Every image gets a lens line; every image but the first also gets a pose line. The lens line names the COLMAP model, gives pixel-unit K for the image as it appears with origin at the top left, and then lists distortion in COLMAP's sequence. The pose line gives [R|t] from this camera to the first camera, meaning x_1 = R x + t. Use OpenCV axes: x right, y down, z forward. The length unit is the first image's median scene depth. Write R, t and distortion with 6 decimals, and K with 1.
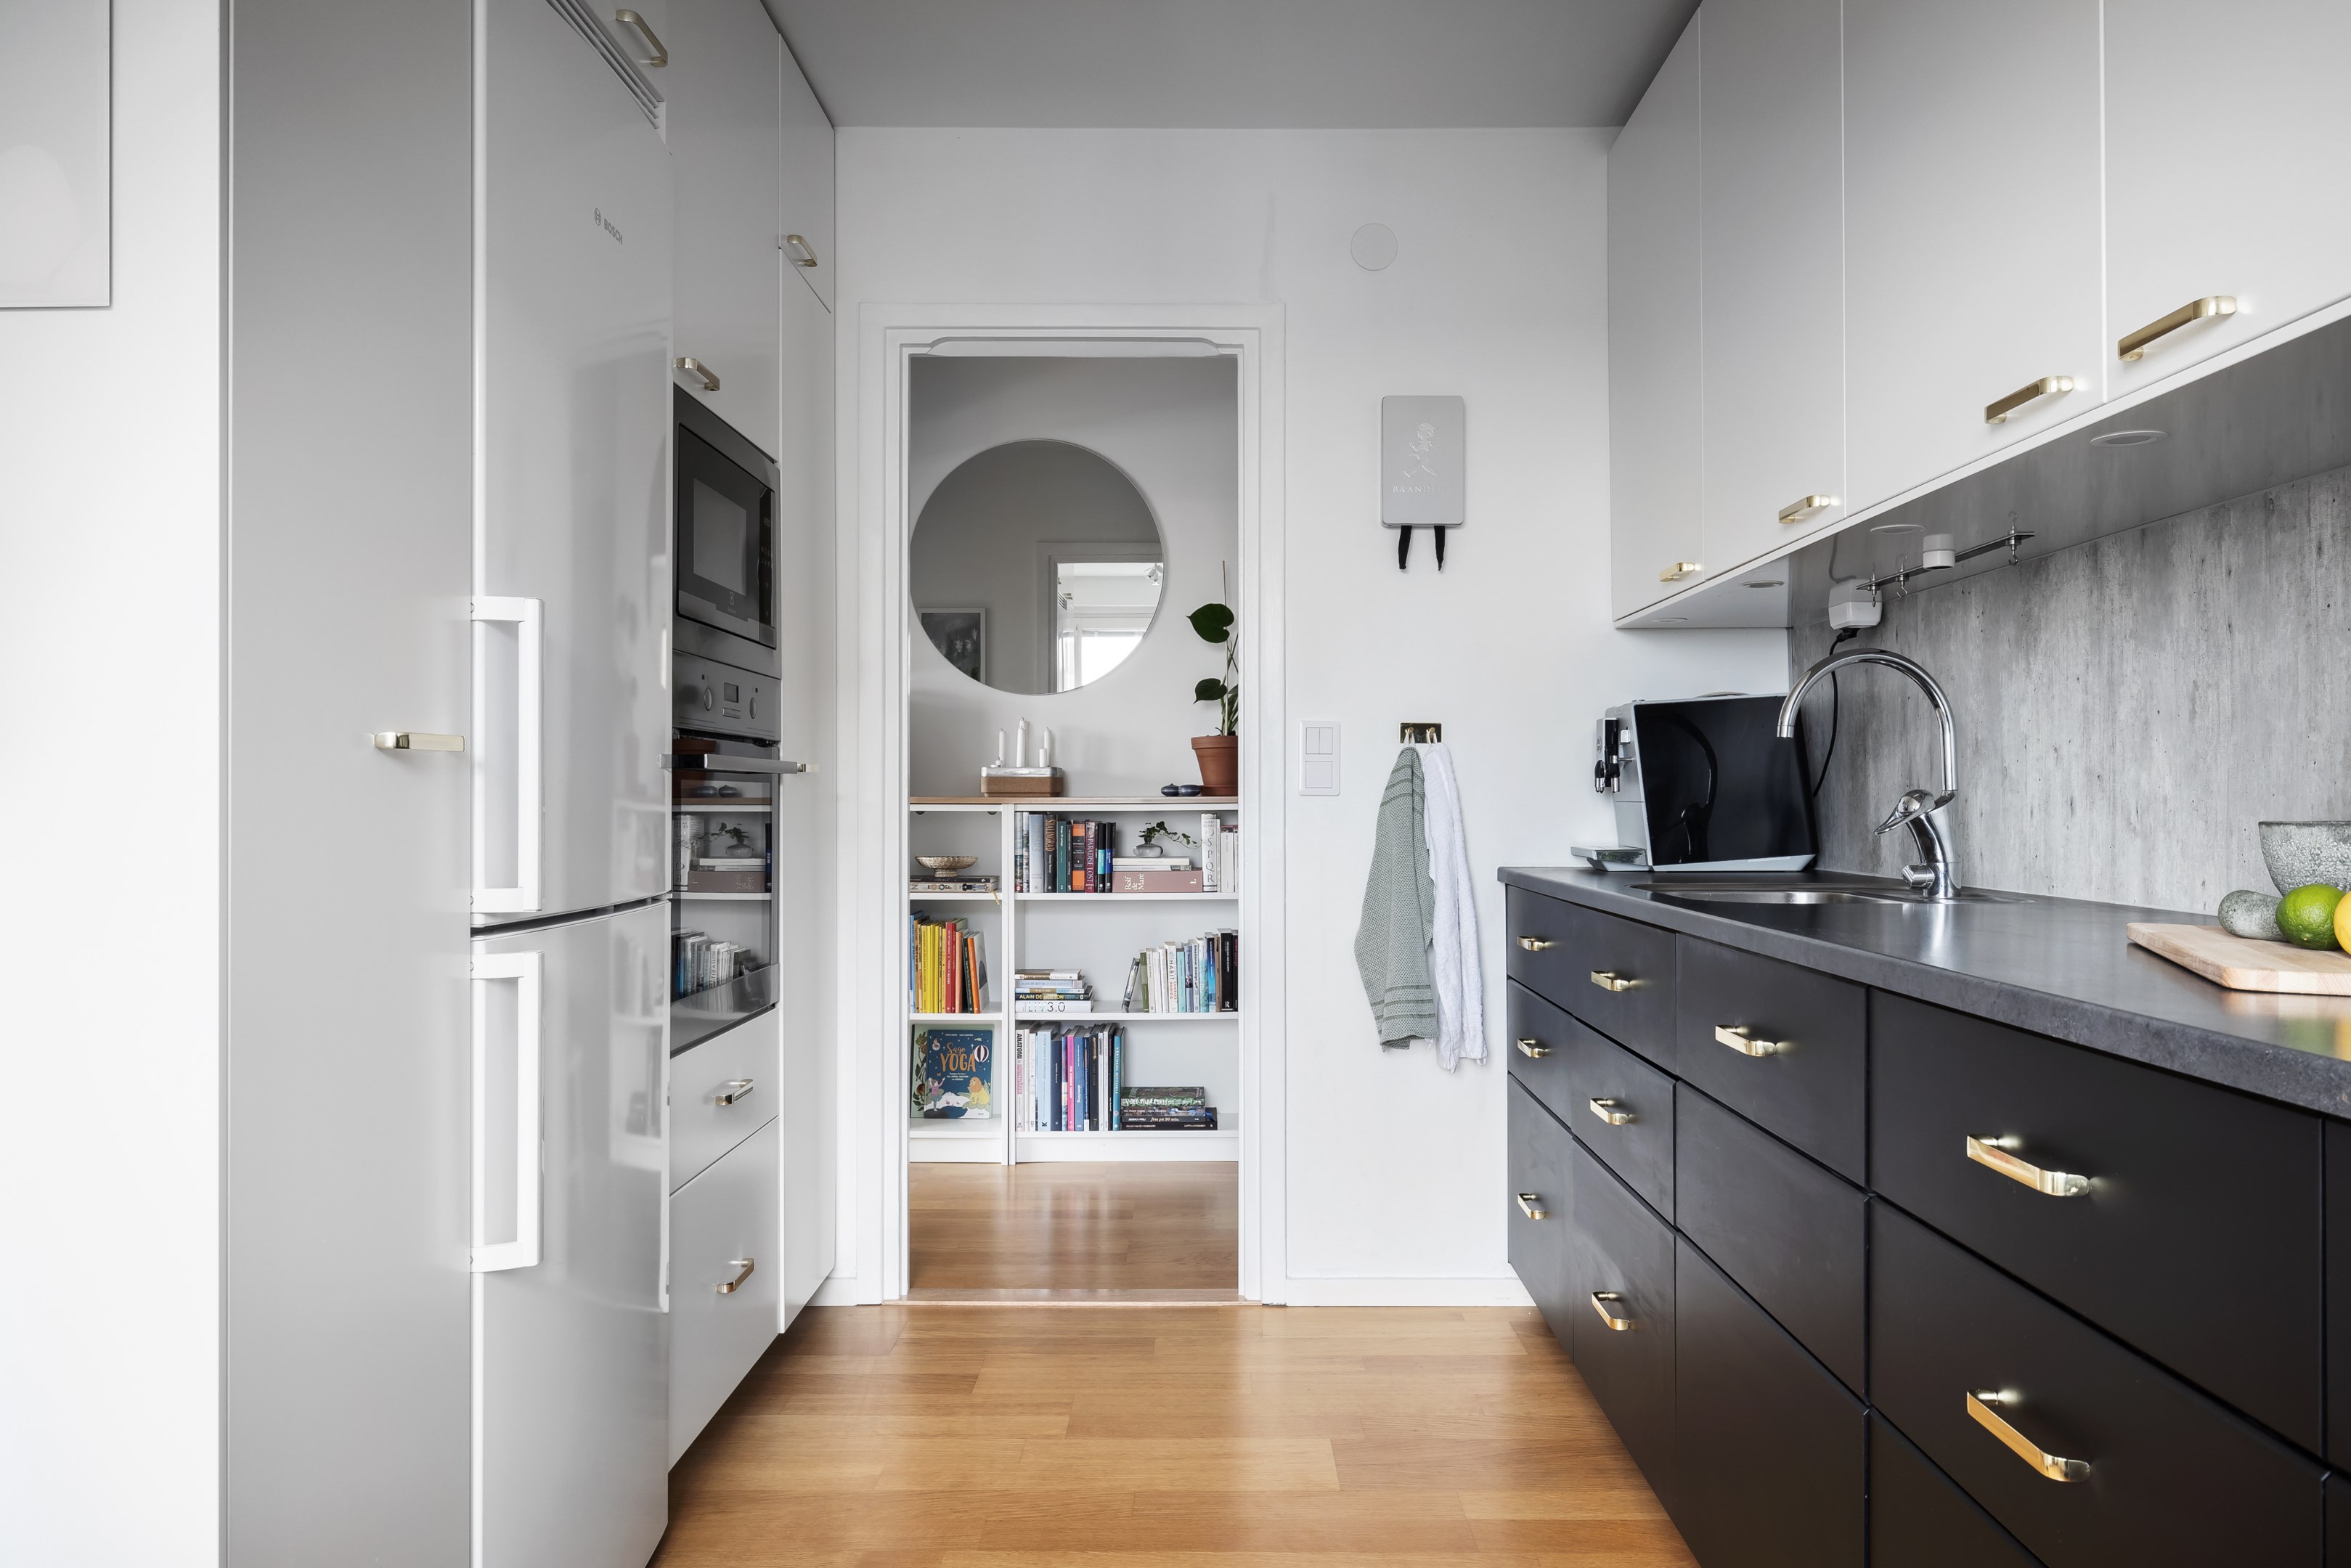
lens RADIAL K [[1548.1, 0, 1186.3], [0, 1548.1, 780.8], [0, 0, 1]] dist [0.002221, 0.000043]
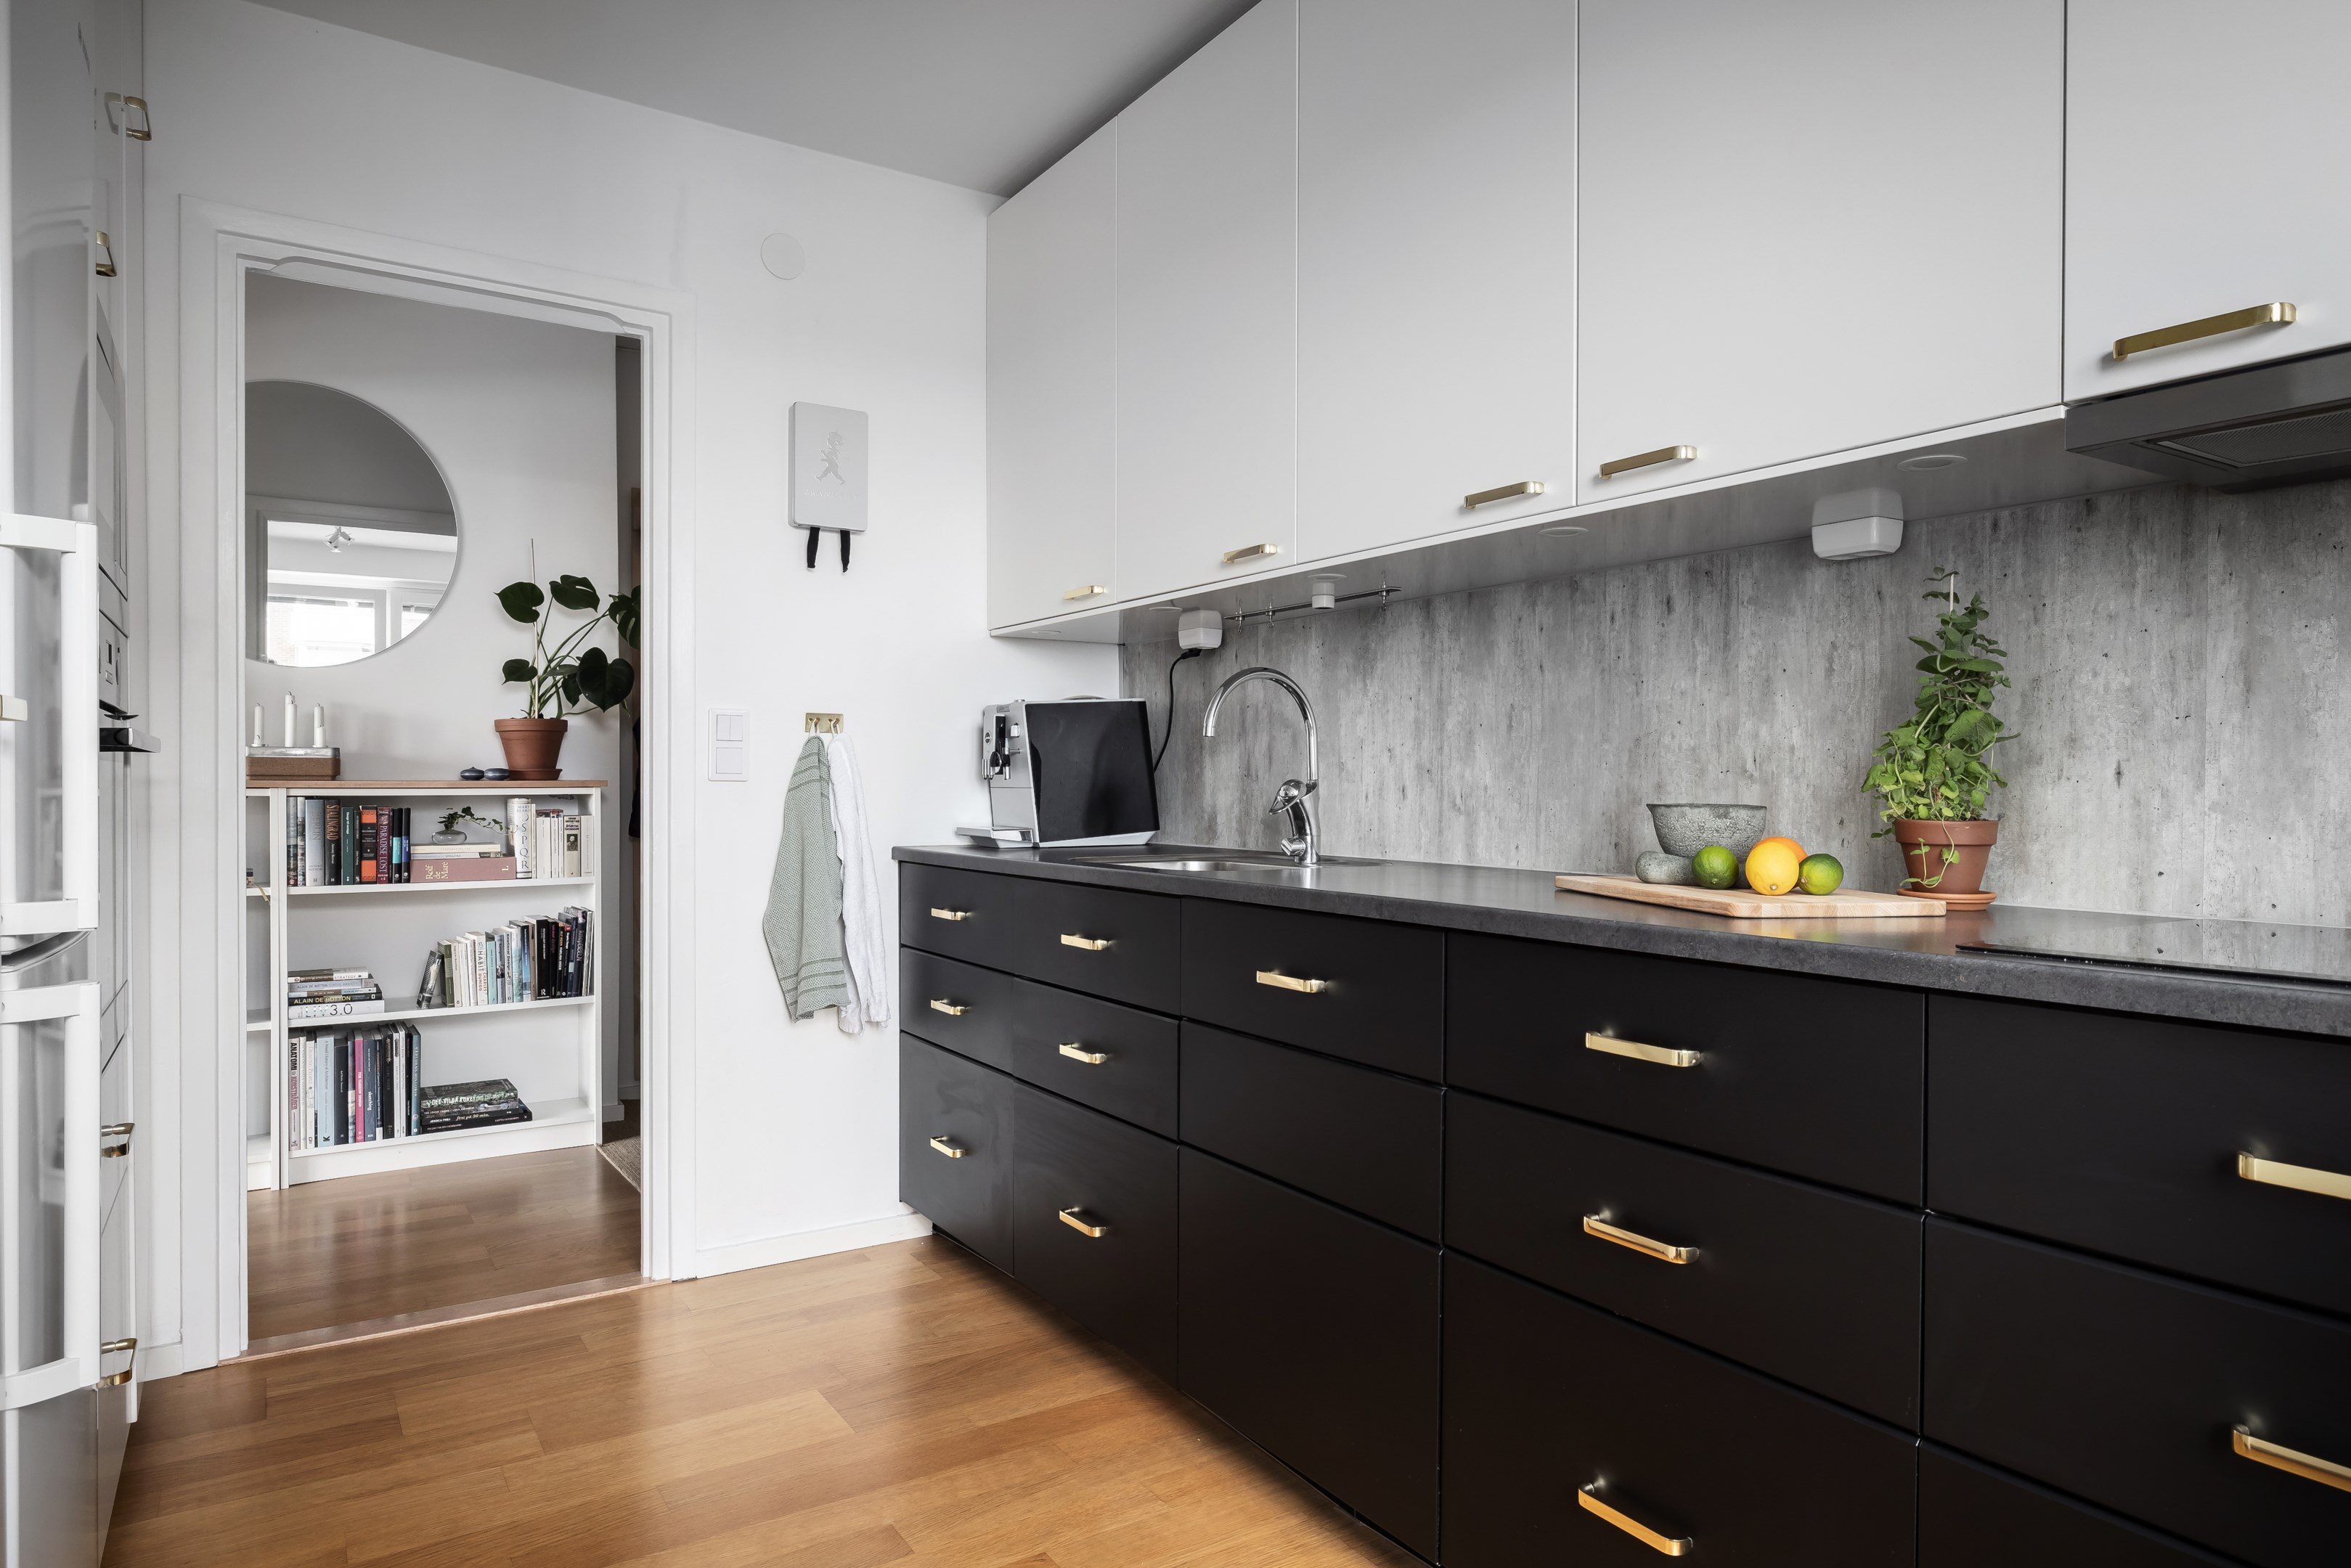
lens RADIAL K [[1395.0, 0, 1165.5], [0, 1395.0, 795.4], [0, 0, 1]] dist [-0.001744, 0.001525]
pose [[0.835821, -0.001129, 0.549001, -0.182023], [-0.010264, 0.999791, 0.017681, -0.000223], [-0.548906, -0.020413, 0.835635, 0.064174]]
